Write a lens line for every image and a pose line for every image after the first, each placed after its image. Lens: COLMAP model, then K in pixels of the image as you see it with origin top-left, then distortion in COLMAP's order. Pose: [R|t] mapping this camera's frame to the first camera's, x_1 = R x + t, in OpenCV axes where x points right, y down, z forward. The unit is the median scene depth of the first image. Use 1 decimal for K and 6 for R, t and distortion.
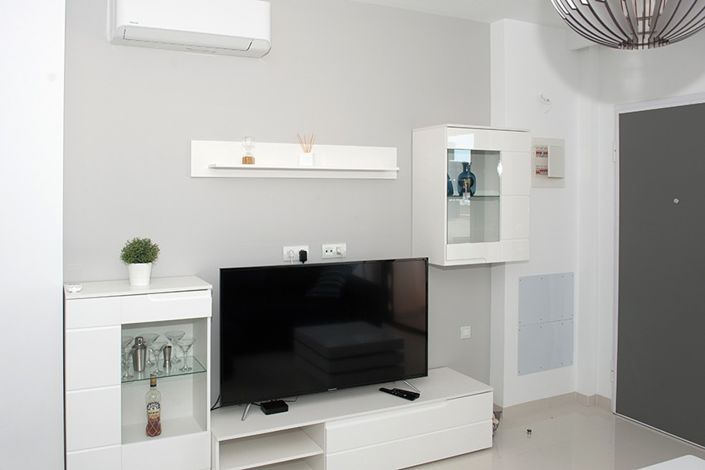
lens RADIAL K [[501.3, 0, 341.6], [0, 501.3, 199.3], [0, 0, 1]] dist [-0.045313, 0.002040]
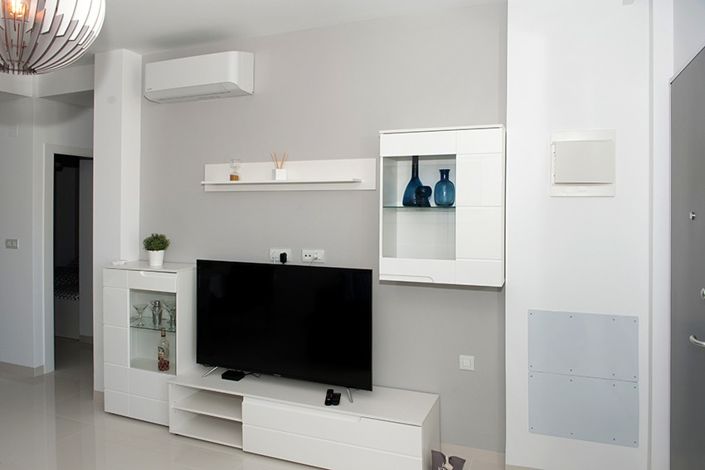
lens RADIAL K [[501.3, 0, 346.8], [0, 501.3, 201.9], [0, 0, 1]] dist [-0.045313, 0.002040]
pose [[0.714175, -0.001139, -0.699967, 0.862540], [-0.006528, 0.999944, -0.008287, -0.007685], [0.699937, 0.010488, 0.714127, 0.278668]]
